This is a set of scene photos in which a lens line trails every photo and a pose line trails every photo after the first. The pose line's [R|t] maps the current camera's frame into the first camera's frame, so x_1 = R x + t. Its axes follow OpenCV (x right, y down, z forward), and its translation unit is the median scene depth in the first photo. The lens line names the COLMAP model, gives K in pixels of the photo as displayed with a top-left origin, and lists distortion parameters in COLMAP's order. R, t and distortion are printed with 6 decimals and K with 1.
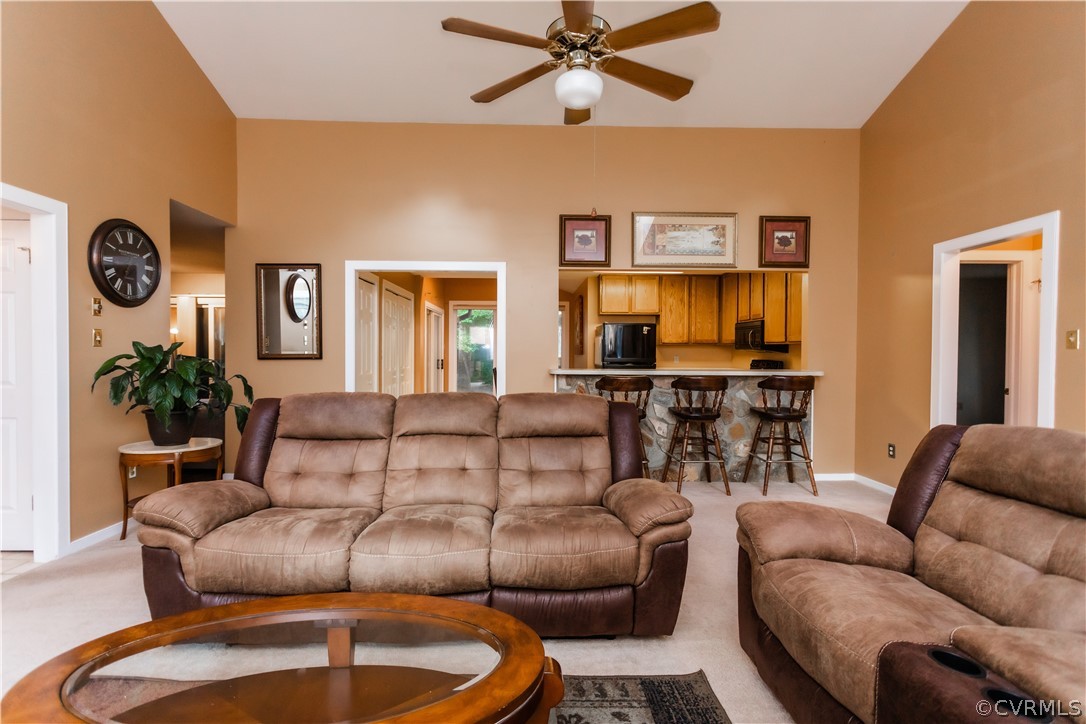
lens RADIAL K [[531.4, 0, 543.0], [0, 531.4, 362.0], [0, 0, 1]] dist [-0.001182, -0.000026]
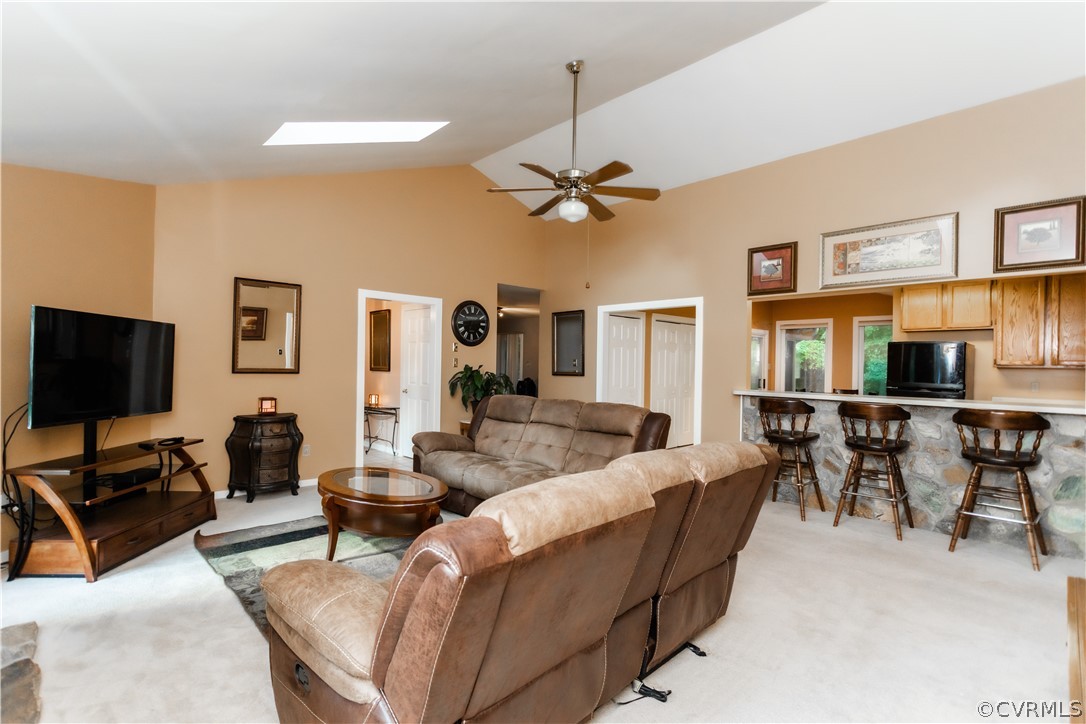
lens RADIAL K [[498.4, 0, 540.8], [0, 498.4, 373.3], [0, 0, 1]] dist [-0.032166, -0.000010]
pose [[0.646908, 0.017131, -0.762376, 0.540016], [-0.033804, 0.999409, -0.006227, -0.000297], [0.761819, 0.029800, 0.647105, 0.017032]]
